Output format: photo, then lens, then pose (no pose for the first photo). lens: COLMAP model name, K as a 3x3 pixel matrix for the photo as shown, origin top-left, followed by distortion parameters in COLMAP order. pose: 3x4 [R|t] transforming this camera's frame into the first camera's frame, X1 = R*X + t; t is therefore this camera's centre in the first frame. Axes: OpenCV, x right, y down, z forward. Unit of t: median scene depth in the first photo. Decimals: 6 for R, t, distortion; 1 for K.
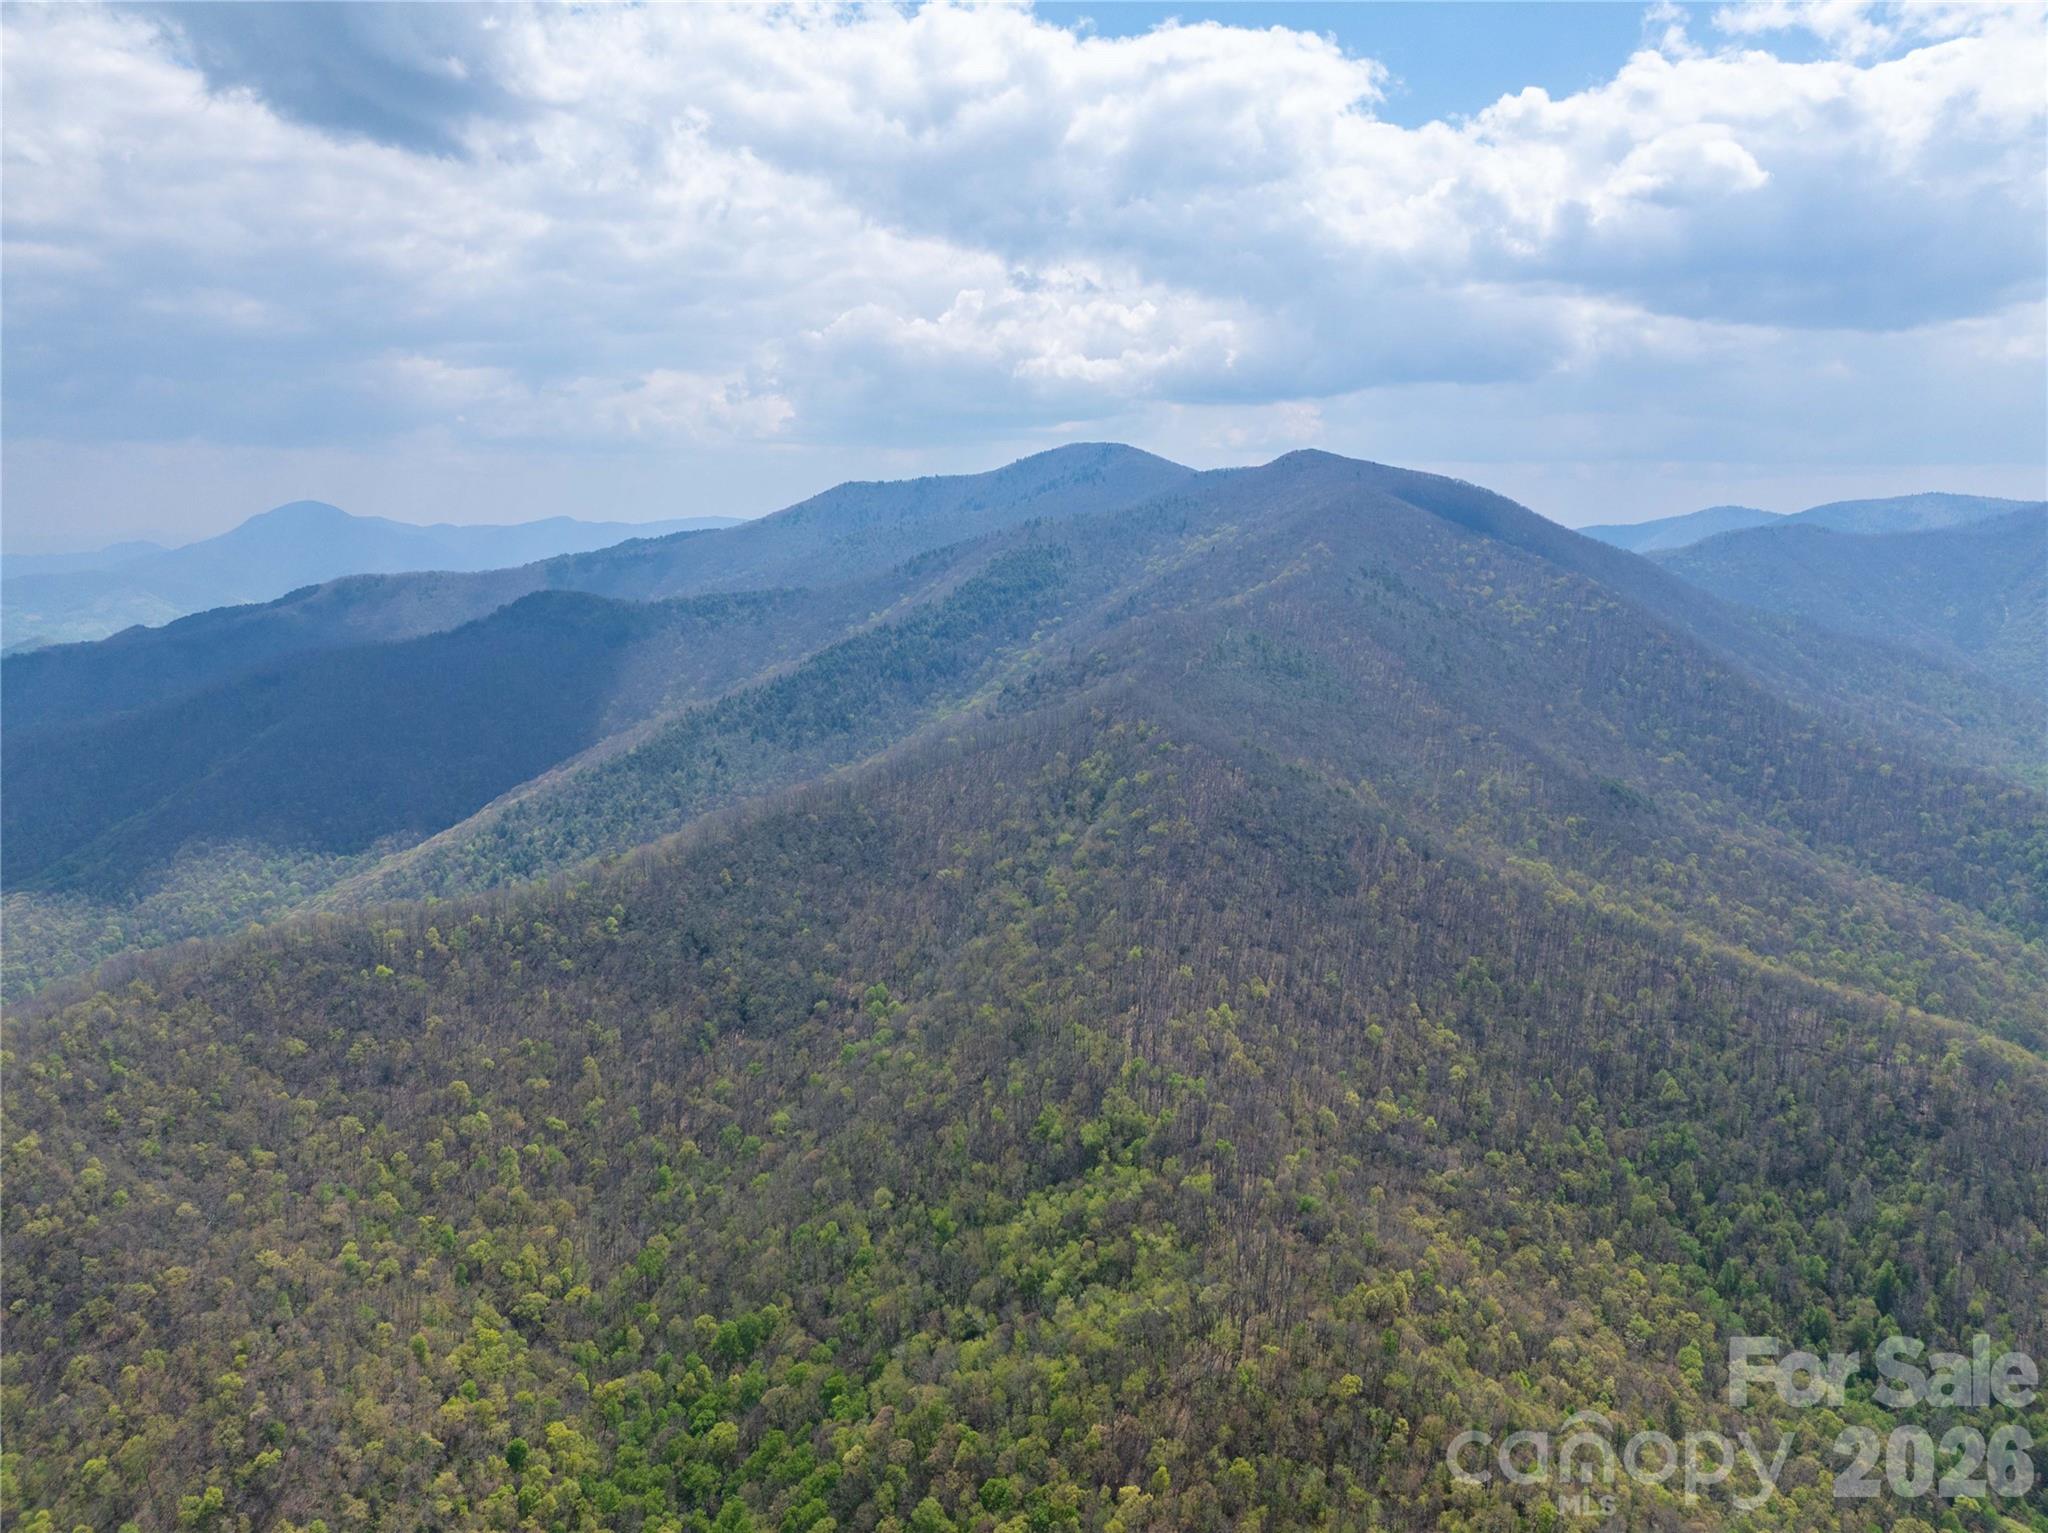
lens RADIAL K [[1431.1, 0, 1024.0], [0, 1431.1, 766.5], [0, 0, 1]] dist [-0.031702, 0.001064]
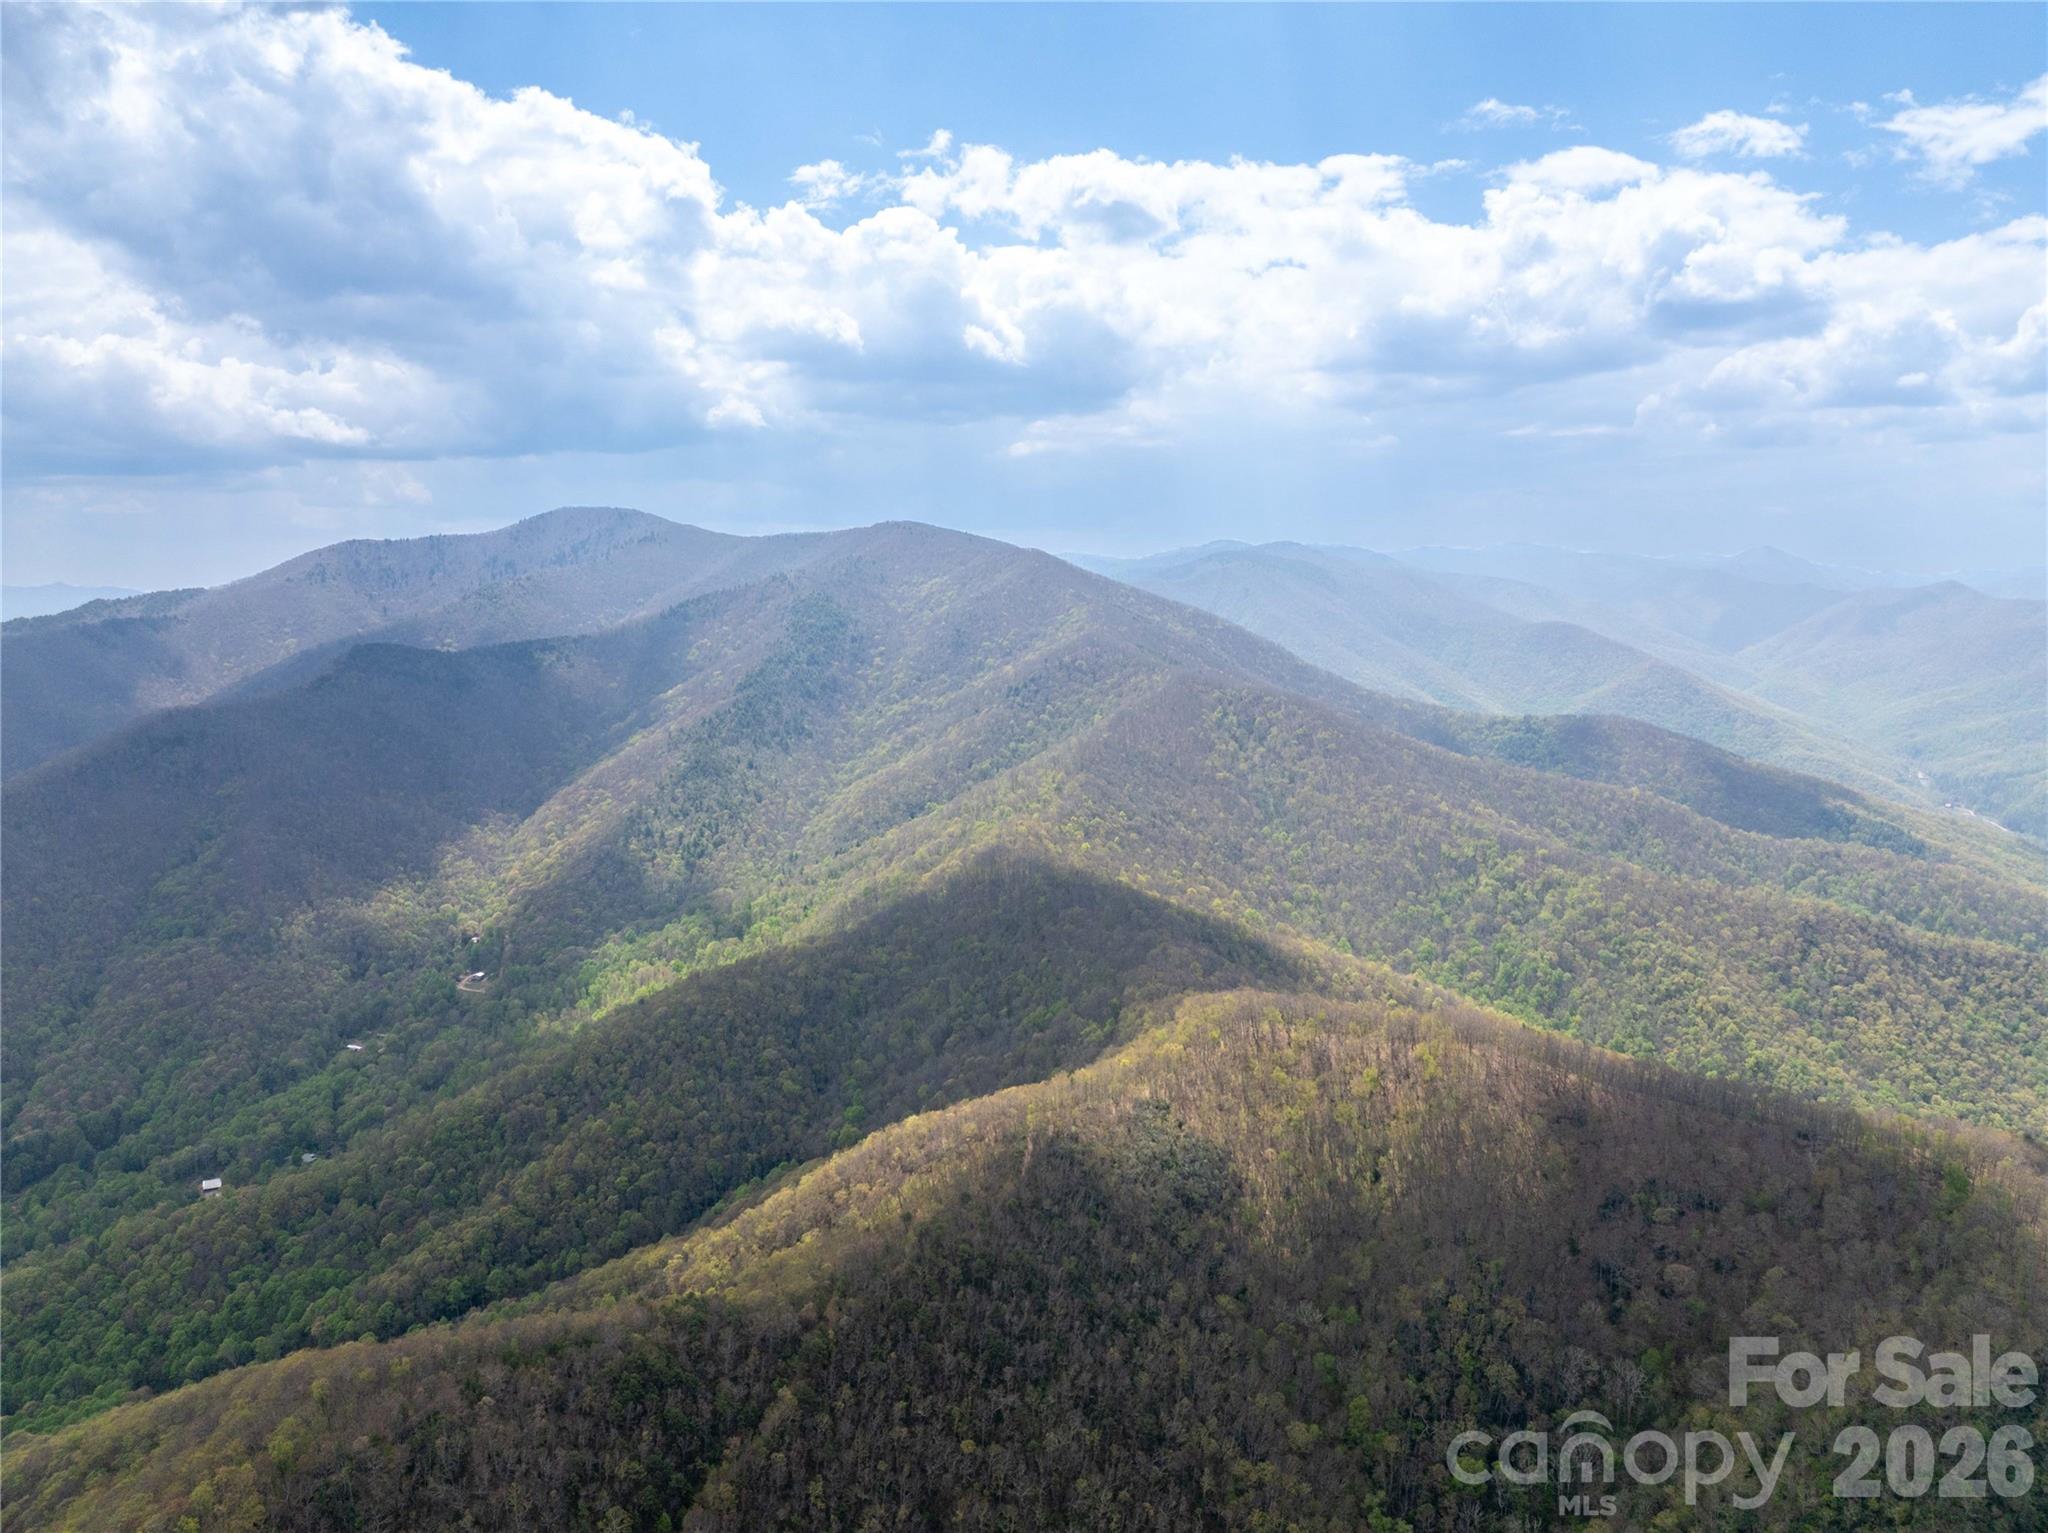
lens RADIAL K [[1426.7, 0, 1018.3], [0, 1426.7, 818.3], [0, 0, 1]] dist [-0.033822, -0.000076]
pose [[0.779595, -0.105866, 0.617272, -0.393125], [0.108653, 0.993526, 0.033171, 0.012772], [-0.616787, 0.041208, 0.786051, -0.059559]]
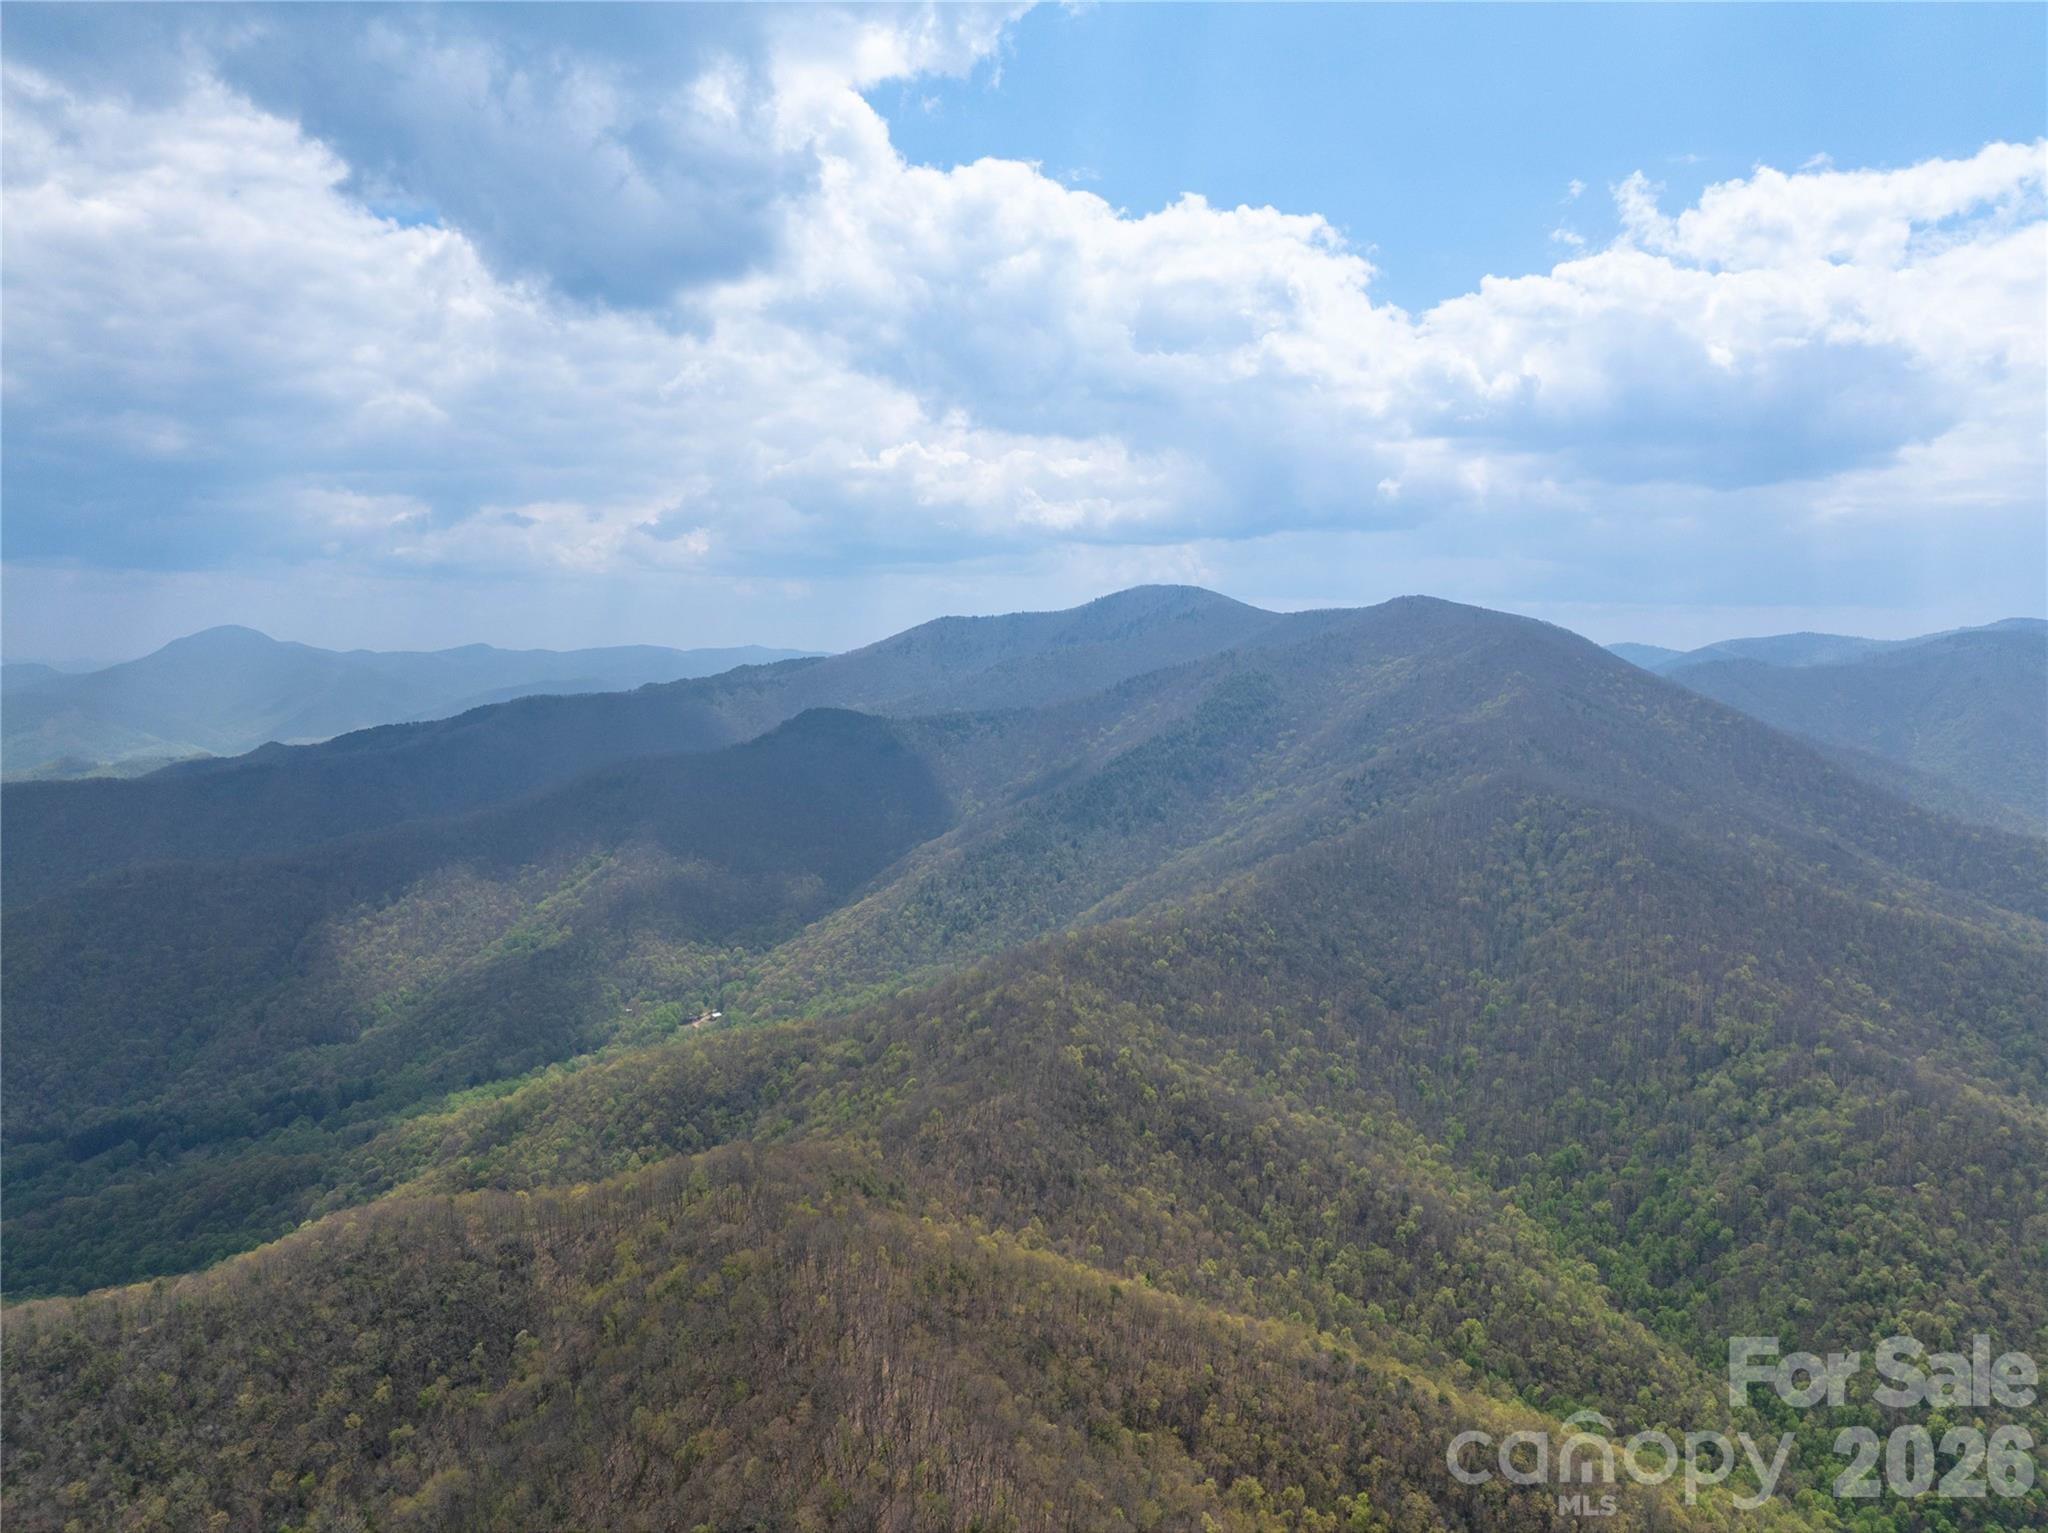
lens RADIAL K [[1426.7, 0, 1018.3], [0, 1426.7, 818.3], [0, 0, 1]] dist [-0.033822, -0.000076]
pose [[0.993869, -0.006059, 0.110399, -0.192671], [0.012109, 0.998456, -0.054213, 0.019444], [-0.109901, 0.055218, 0.992408, -0.103204]]
